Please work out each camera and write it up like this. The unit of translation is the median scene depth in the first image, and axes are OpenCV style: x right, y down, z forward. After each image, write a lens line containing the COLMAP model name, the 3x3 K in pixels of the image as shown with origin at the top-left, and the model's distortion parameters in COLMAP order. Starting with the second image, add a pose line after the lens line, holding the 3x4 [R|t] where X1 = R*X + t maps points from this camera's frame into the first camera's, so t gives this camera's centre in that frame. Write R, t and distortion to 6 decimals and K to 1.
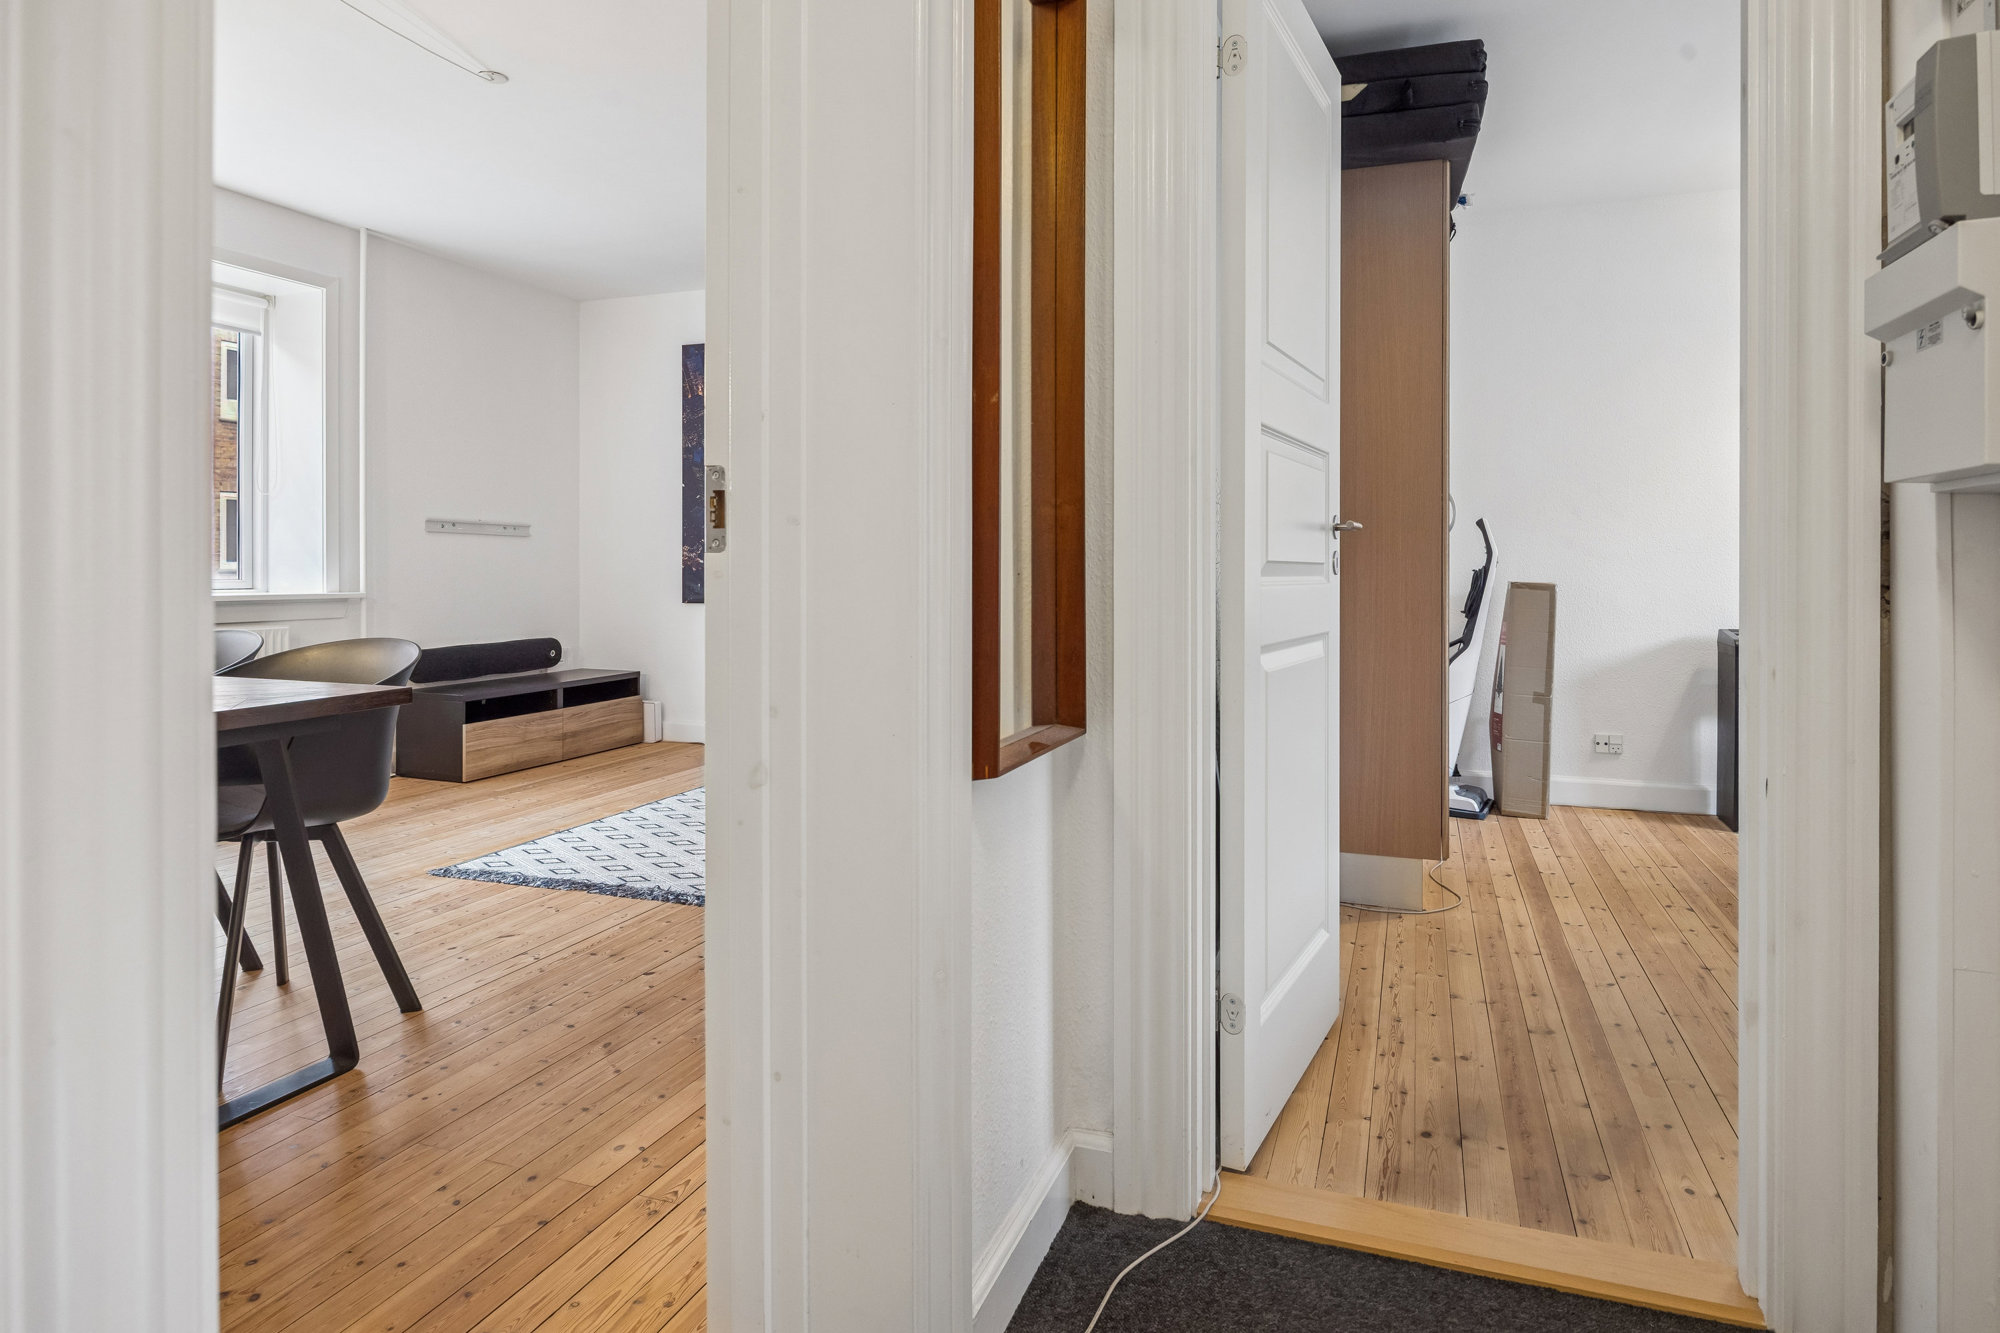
lens RADIAL K [[1134.9, 0, 1008.9], [0, 1134.9, 568.5], [0, 0, 1]] dist [0.006718, -0.000034]
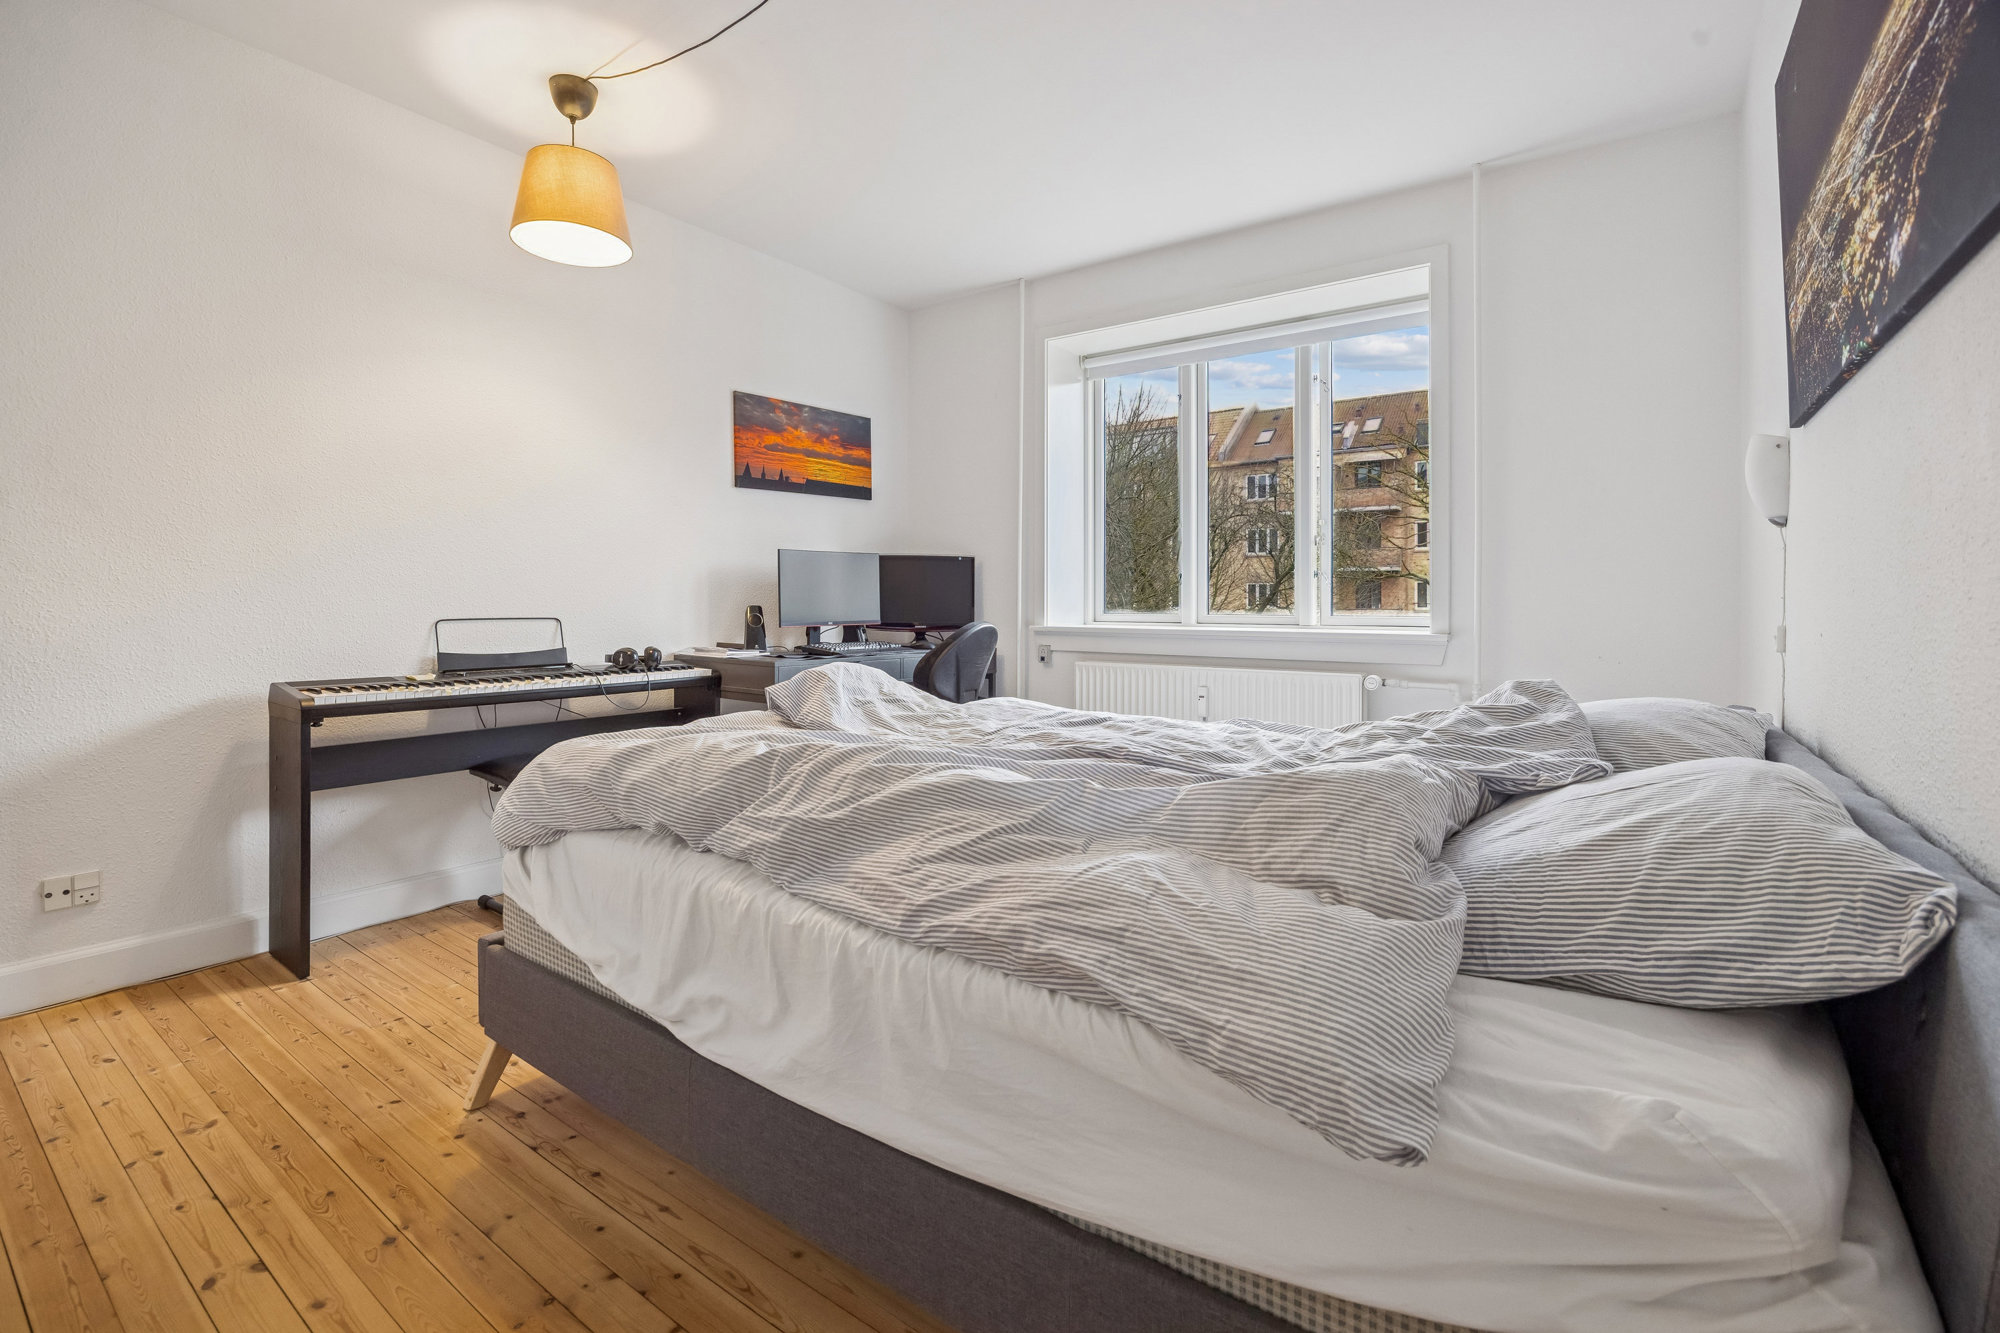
lens RADIAL K [[874.4, 0, 991.4], [0, 874.4, 602.4], [0, 0, 1]] dist [-0.011051, 0.000159]
pose [[0.281307, -0.005751, 0.959601, 0.243760], [0.004420, 0.999979, 0.004697, 0.003678], [-0.959608, 0.002921, 0.281327, 0.434635]]
